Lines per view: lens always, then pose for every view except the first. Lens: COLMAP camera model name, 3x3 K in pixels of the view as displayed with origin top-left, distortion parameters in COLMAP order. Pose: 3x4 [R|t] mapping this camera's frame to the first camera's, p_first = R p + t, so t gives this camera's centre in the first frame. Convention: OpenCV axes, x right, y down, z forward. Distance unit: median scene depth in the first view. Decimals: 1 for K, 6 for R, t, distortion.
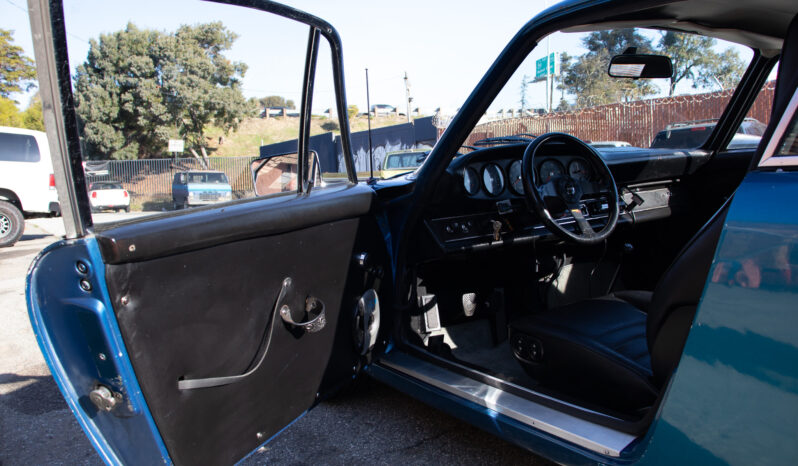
lens RADIAL K [[650.2, 0, 399.0], [0, 650.2, 233.0], [0, 0, 1]] dist [-0.145201, 0.005436]
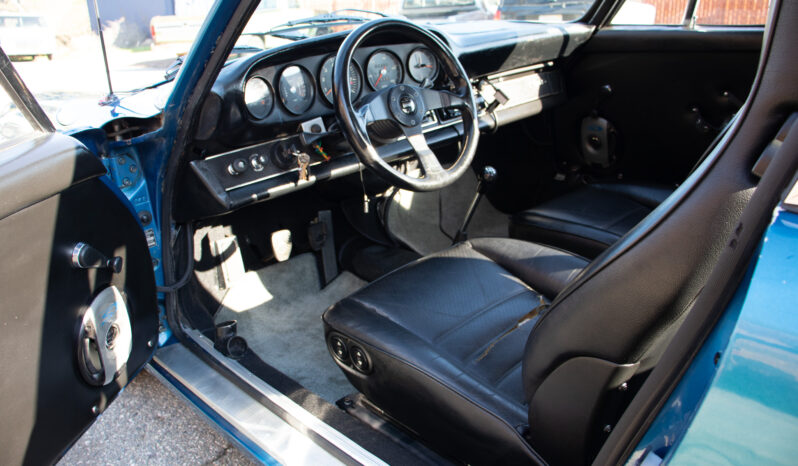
lens RADIAL K [[650.2, 0, 399.0], [0, 650.2, 233.0], [0, 0, 1]] dist [-0.145201, 0.005436]
pose [[0.975076, -0.075569, 0.208604, 0.098550], [0.022911, 0.969477, 0.244109, -0.097400], [-0.220684, -0.233245, 0.947046, 0.307131]]
